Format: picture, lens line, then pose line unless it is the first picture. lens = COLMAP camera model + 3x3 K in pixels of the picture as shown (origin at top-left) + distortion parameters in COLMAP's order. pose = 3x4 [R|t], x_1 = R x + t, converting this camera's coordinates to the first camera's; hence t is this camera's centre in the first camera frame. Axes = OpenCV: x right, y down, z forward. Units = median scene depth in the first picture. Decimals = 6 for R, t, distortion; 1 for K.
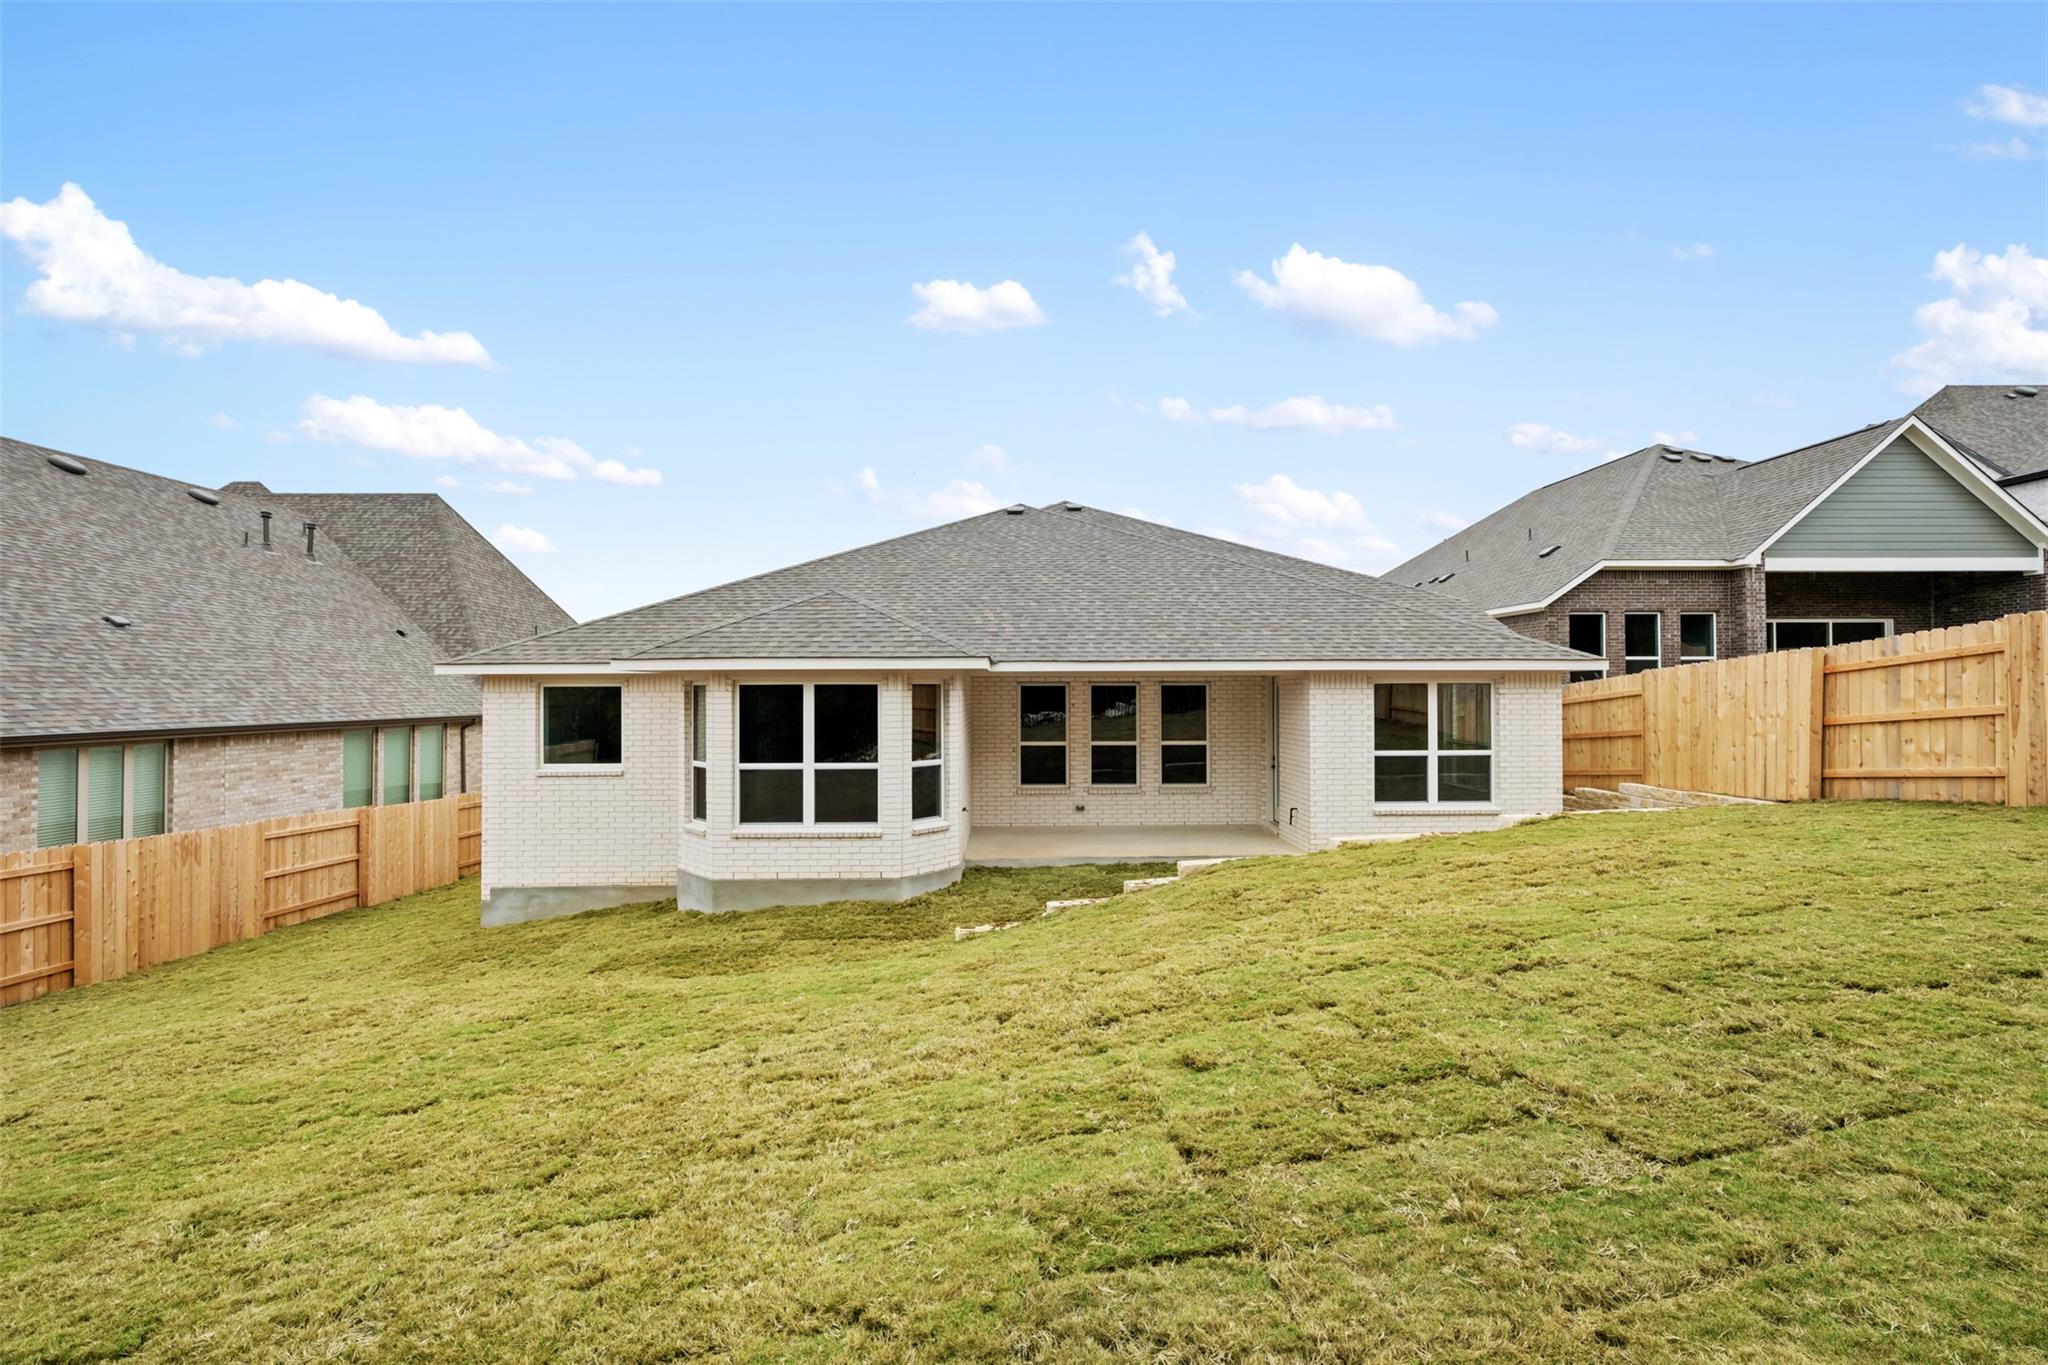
lens RADIAL K [[808.5, 0, 1028.8], [0, 808.5, 686.2], [0, 0, 1]] dist [-0.000347, 0.000060]
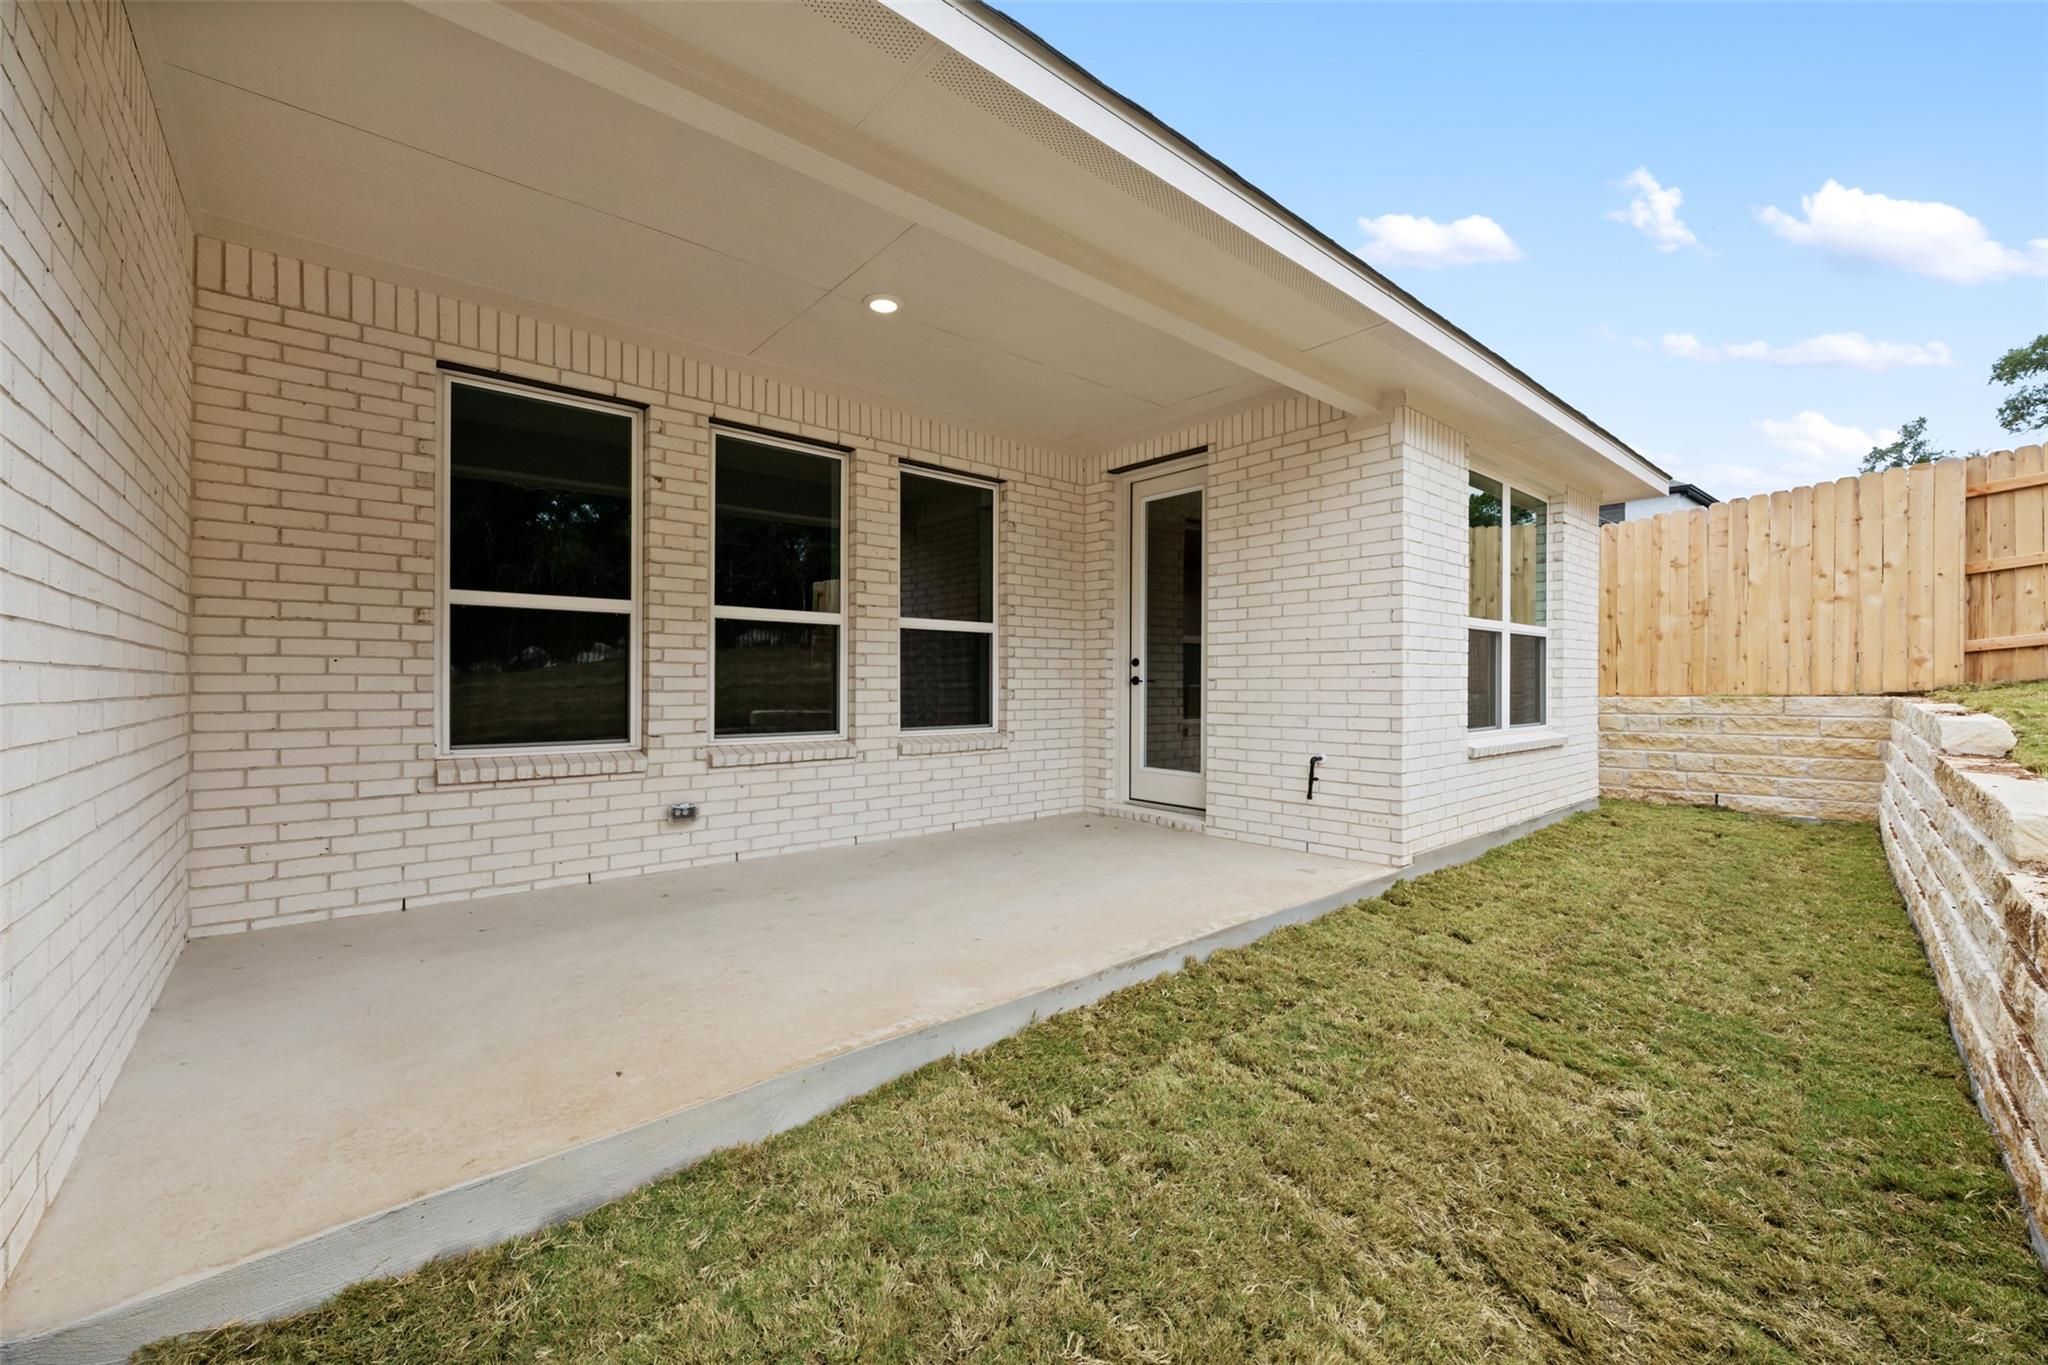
lens RADIAL K [[808.5, 0, 1024.1], [0, 808.5, 684.6], [0, 0, 1]] dist [-0.000347, 0.000060]
pose [[0.766681, 0.004343, 0.642013, -0.036076], [-0.008117, 0.999963, 0.002928, 0.098561], [-0.641977, -0.007456, 0.766688, 0.674400]]
